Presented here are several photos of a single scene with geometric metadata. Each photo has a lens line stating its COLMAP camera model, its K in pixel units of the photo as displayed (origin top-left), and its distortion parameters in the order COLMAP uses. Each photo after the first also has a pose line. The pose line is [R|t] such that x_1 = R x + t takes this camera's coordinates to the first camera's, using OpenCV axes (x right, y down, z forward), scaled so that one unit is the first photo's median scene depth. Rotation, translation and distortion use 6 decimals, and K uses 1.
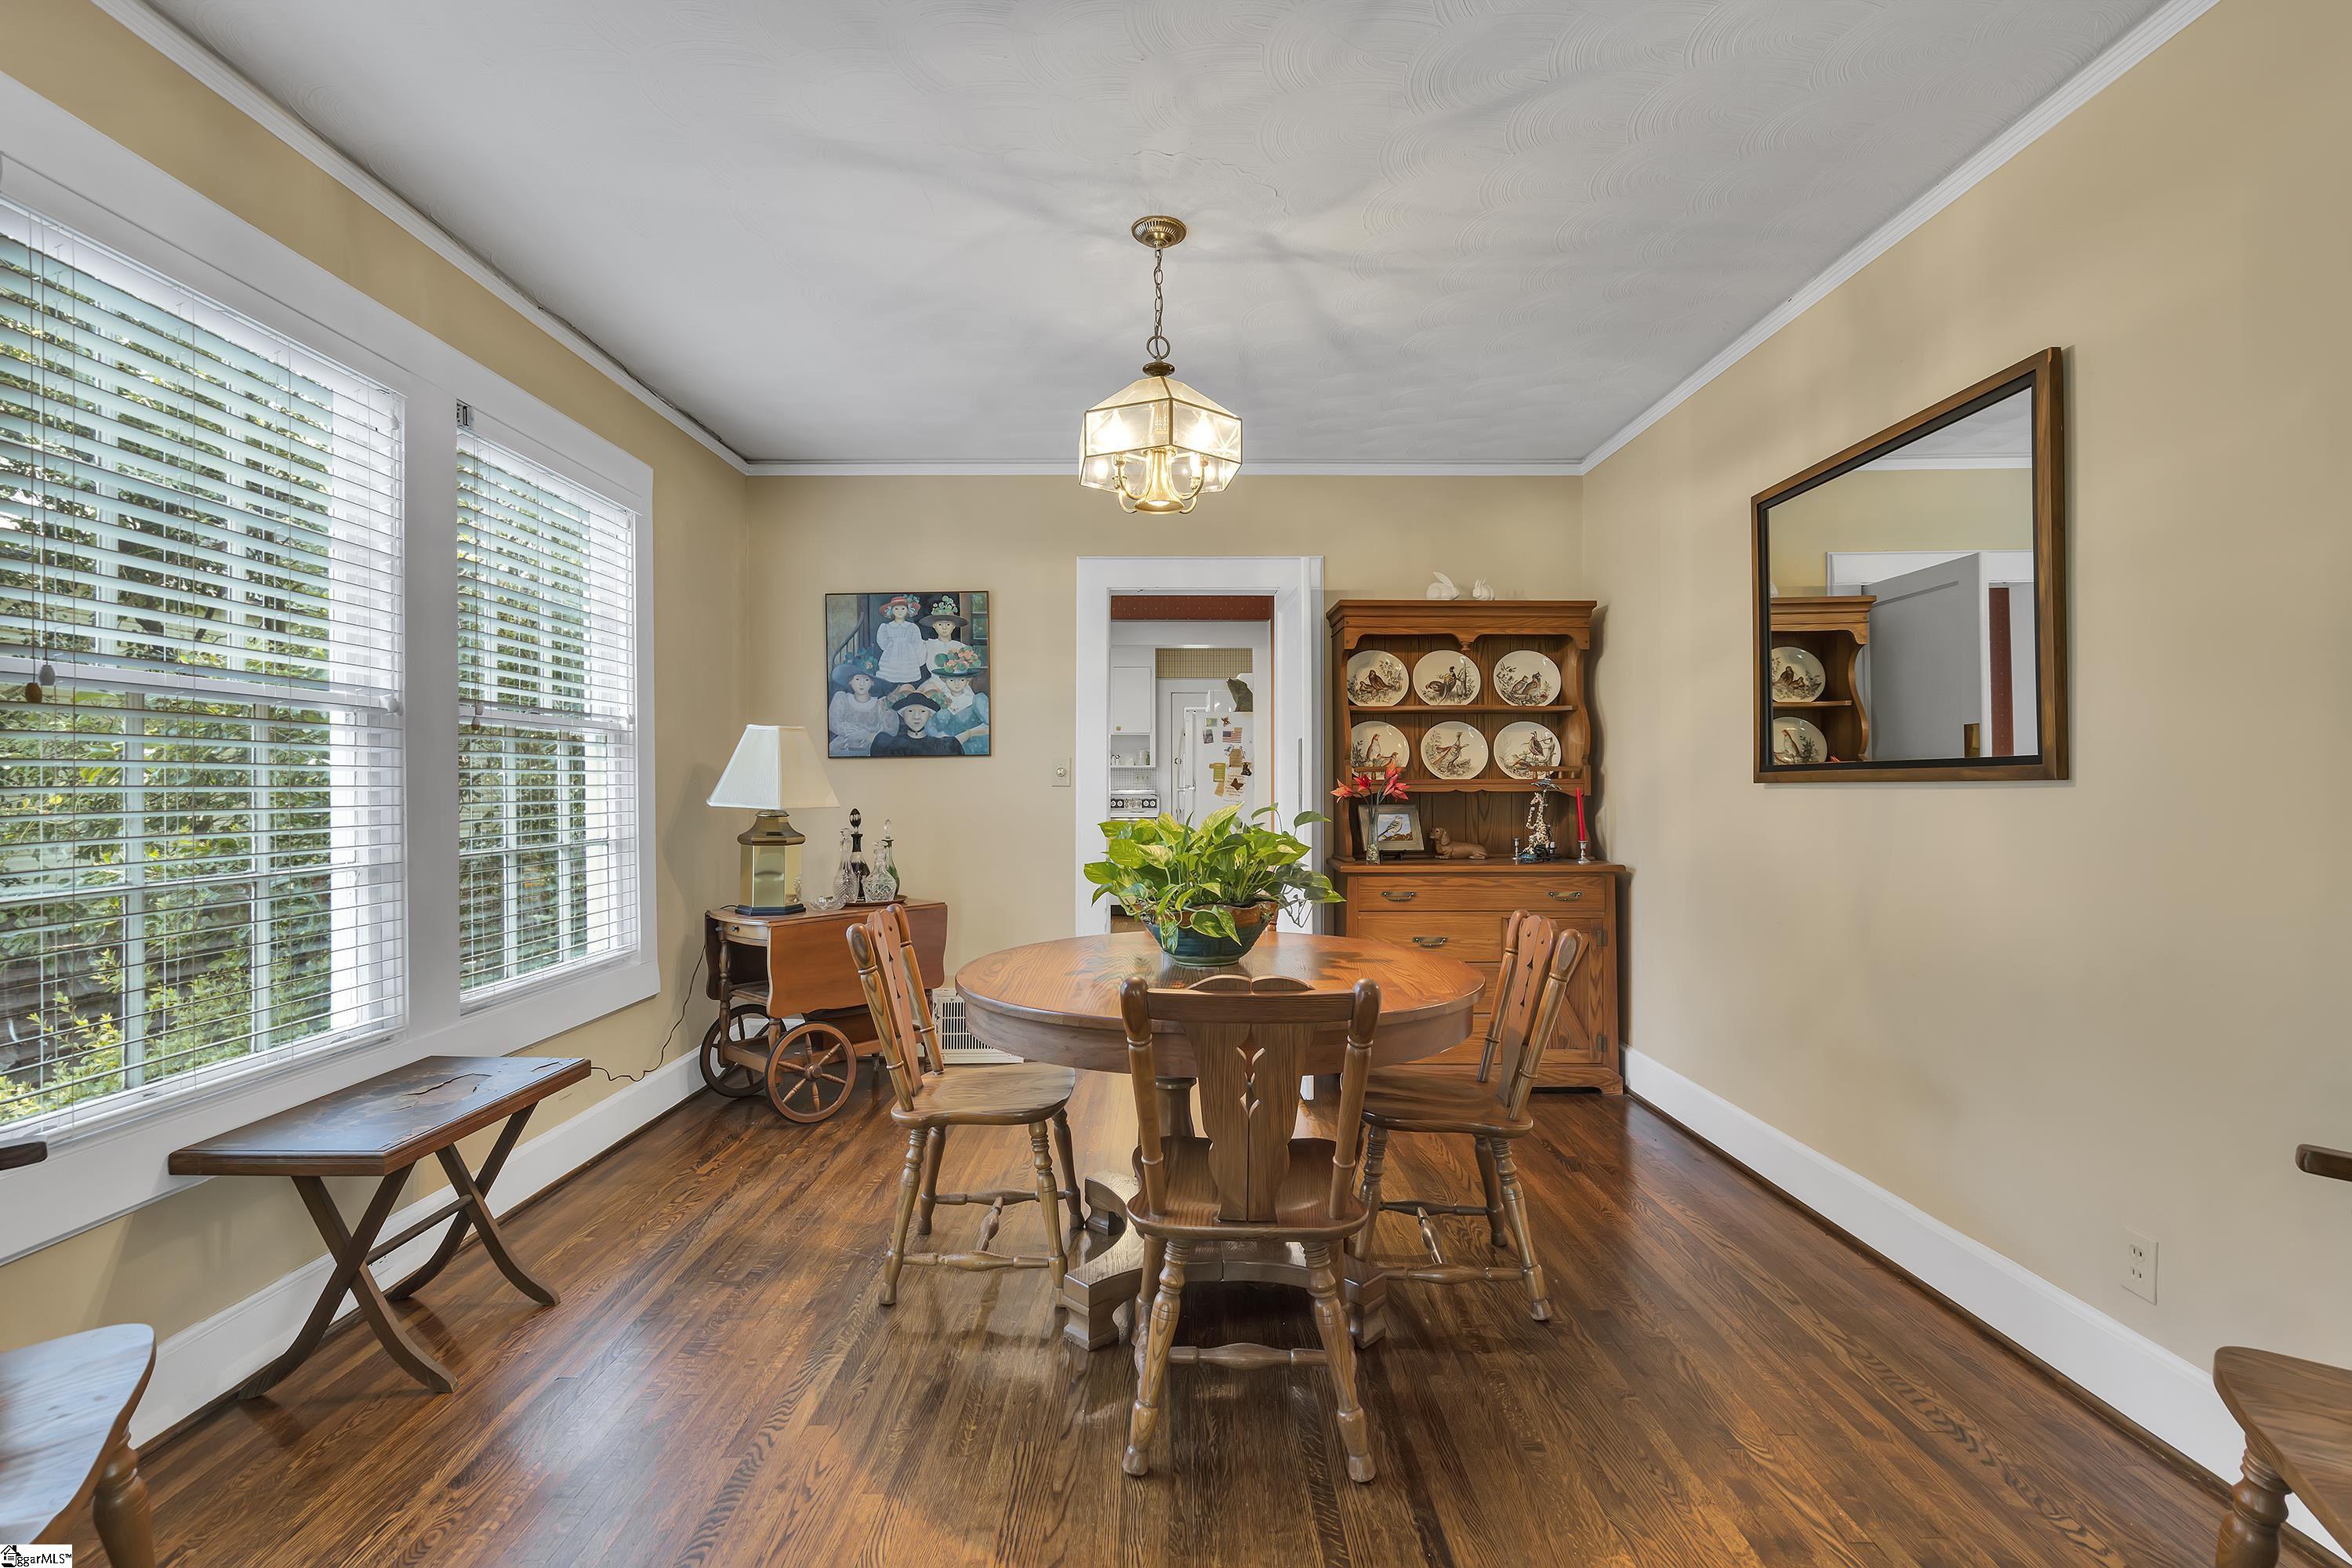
lens RADIAL K [[1046.3, 0, 1182.5], [0, 1046.3, 786.1], [0, 0, 1]] dist [-0.002139, -0.000276]
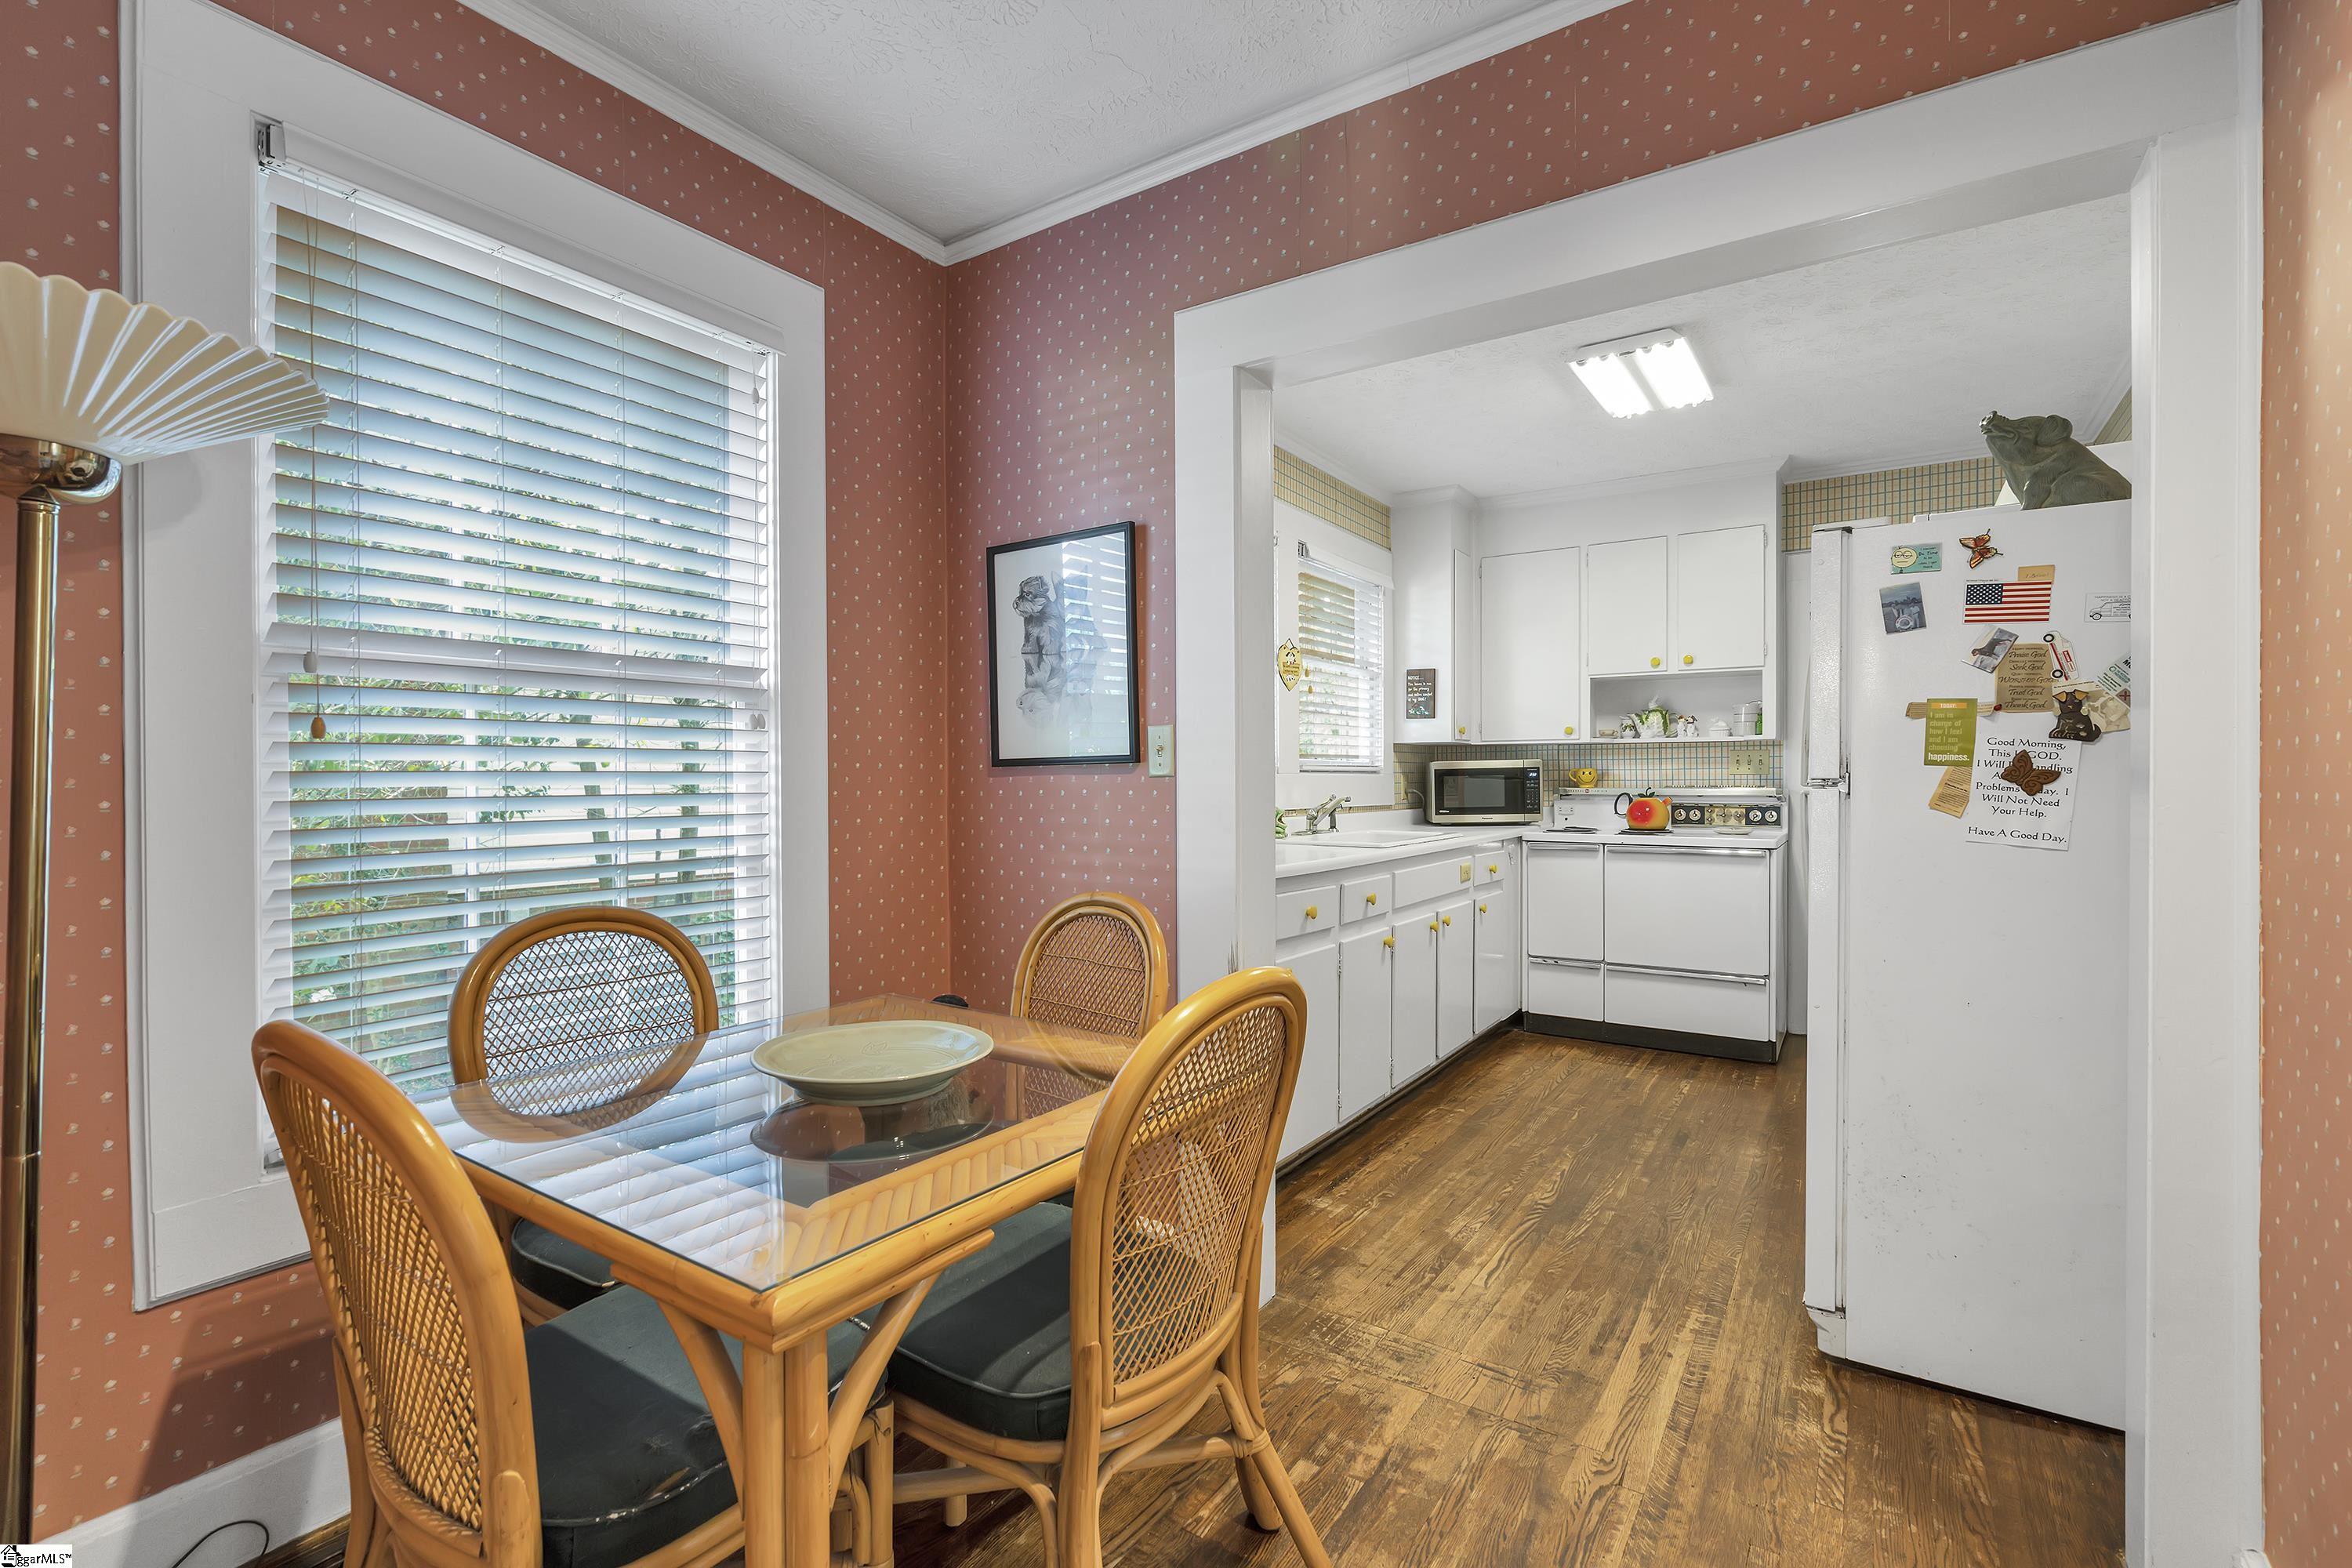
lens RADIAL K [[1046.3, 0, 1182.5], [0, 1046.3, 786.1], [0, 0, 1]] dist [-0.002139, -0.000276]
pose [[0.826170, 0.005629, -0.563392, 0.022954], [-0.001046, 0.999964, 0.008457, -0.000761], [0.563419, -0.006397, 0.826146, 0.649028]]
